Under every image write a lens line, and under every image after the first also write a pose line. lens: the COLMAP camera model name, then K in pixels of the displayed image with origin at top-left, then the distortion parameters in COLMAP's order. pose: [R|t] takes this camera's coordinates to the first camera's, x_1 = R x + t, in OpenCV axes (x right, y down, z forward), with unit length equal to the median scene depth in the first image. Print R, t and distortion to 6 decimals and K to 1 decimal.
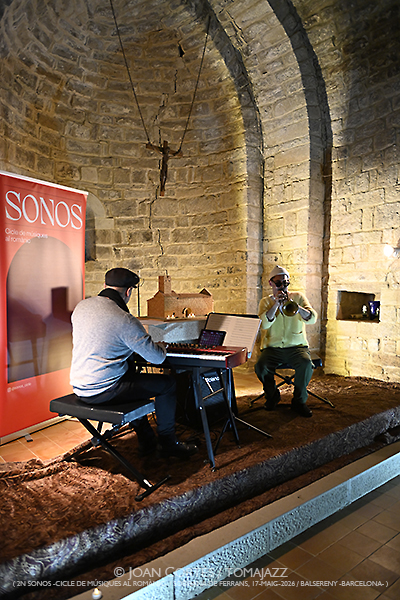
lens RADIAL K [[451.5, 0, 198.6], [0, 451.5, 302.9], [0, 0, 1]] dist [0.003125, 0.000095]
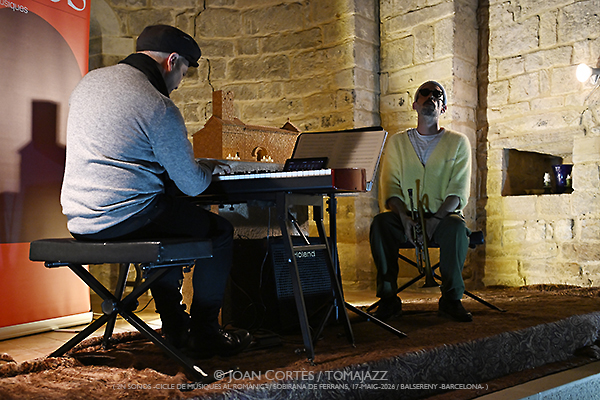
lens RADIAL K [[744.3, 0, 301.5], [0, 744.3, 201.8], [0, 0, 1]] dist [-0.000439, 0.000000]
pose [[0.998810, -0.000616, 0.048770, -0.013611], [0.004190, 0.997307, -0.073216, 0.115745], [-0.048593, 0.073334, 0.996123, 0.014224]]
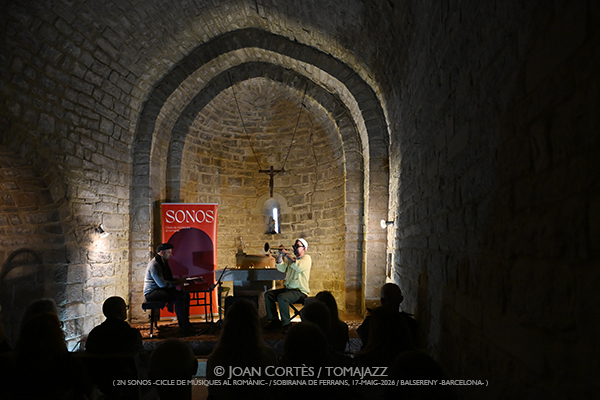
lens RADIAL K [[409.0, 0, 300.3], [0, 409.0, 200.1], [0, 0, 1]] dist [-0.008874, -0.001049]
pose [[0.721519, -0.079139, -0.687857, 0.931572], [-0.015685, 0.991323, -0.130506, -0.021691], [0.692217, 0.104952, 0.714017, -0.027207]]
